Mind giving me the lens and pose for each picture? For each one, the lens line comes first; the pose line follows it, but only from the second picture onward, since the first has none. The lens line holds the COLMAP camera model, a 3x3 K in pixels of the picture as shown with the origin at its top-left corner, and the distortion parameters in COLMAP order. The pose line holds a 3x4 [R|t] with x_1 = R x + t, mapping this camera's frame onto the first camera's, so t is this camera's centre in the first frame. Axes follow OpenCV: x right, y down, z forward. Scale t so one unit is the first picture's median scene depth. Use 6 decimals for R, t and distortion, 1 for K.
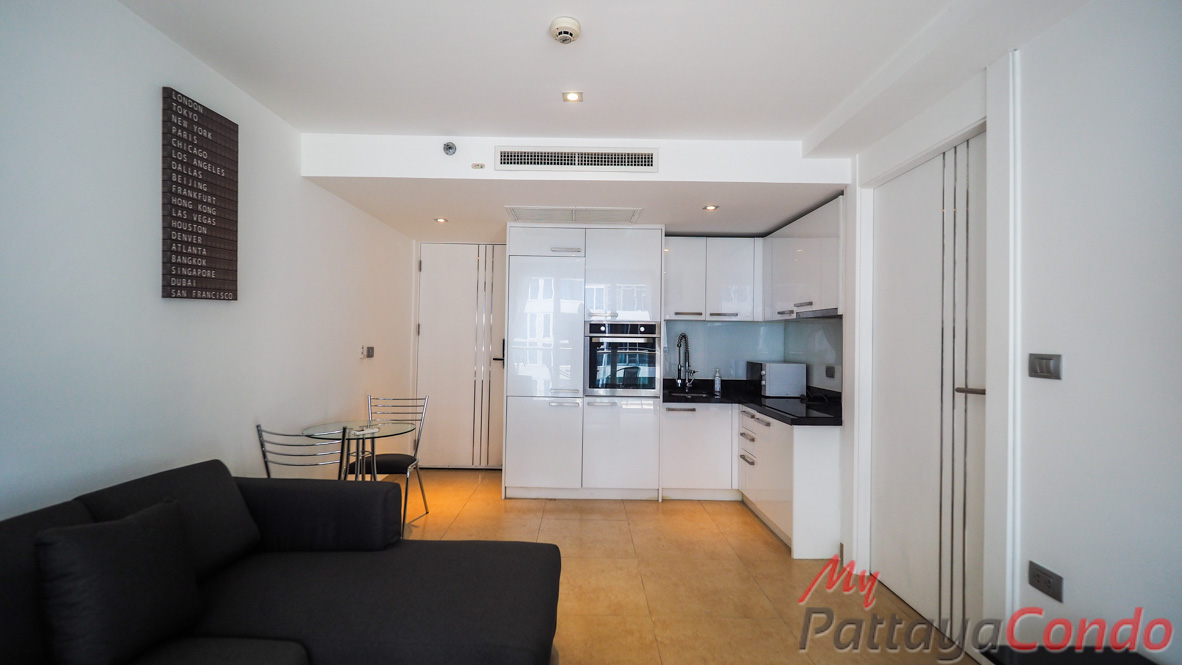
lens RADIAL K [[503.8, 0, 580.8], [0, 503.8, 329.5], [0, 0, 1]] dist [0.020852, -0.017536]
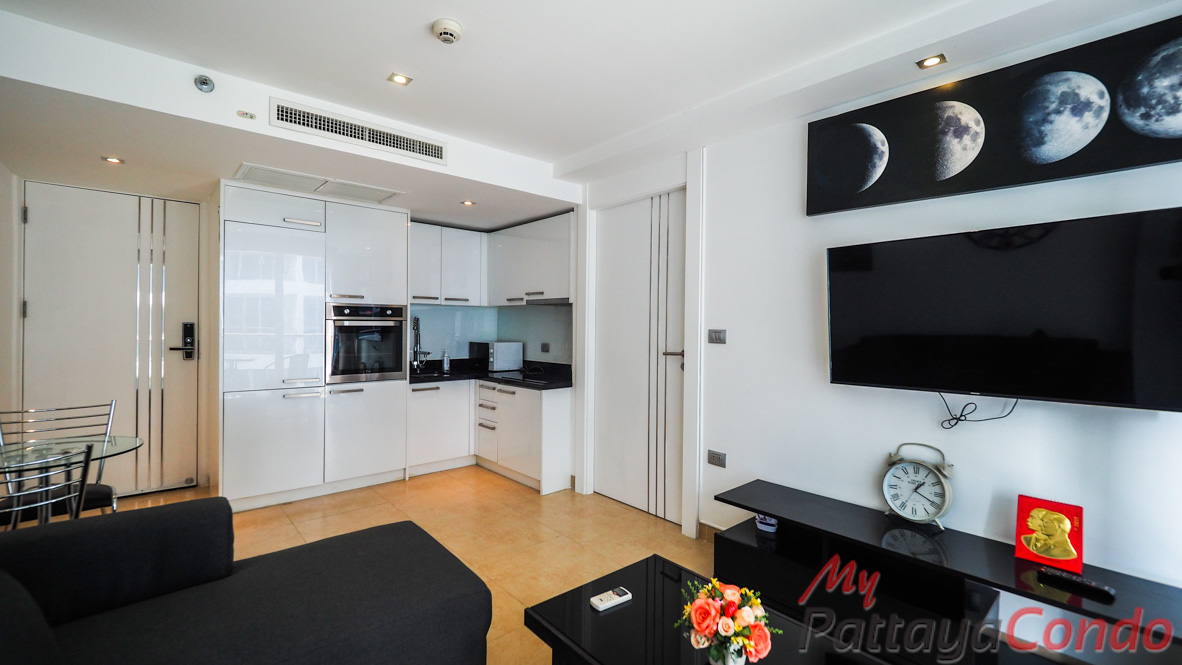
lens RADIAL K [[503.8, 0, 580.8], [0, 503.8, 329.5], [0, 0, 1]] dist [0.020852, -0.017536]
pose [[0.752086, -0.012934, 0.658939, -0.324958], [-0.009135, 0.999507, 0.030045, -0.000153], [-0.659002, -0.028616, 0.751597, 0.000033]]
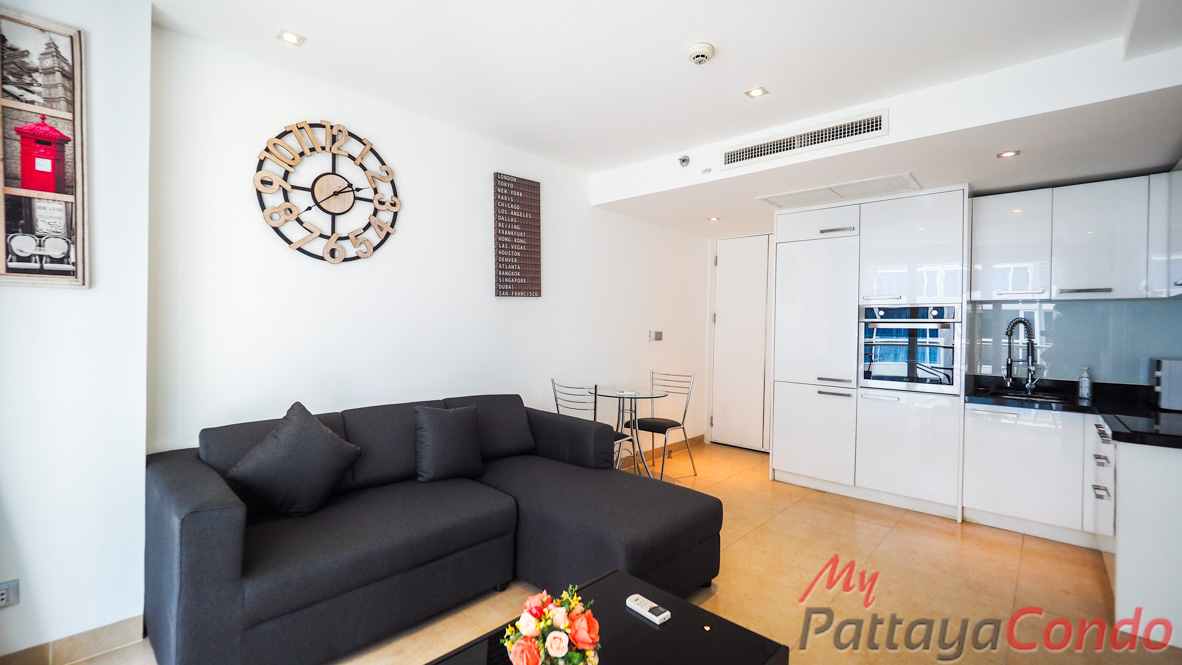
lens RADIAL K [[509.0, 0, 577.5], [0, 509.0, 328.4], [0, 0, 1]] dist [-0.001533, -0.000370]
pose [[0.724084, 0.000045, -0.689712, 0.357112], [0.004330, 0.999980, 0.004611, 0.024121], [0.689698, -0.006325, 0.724069, -0.031970]]
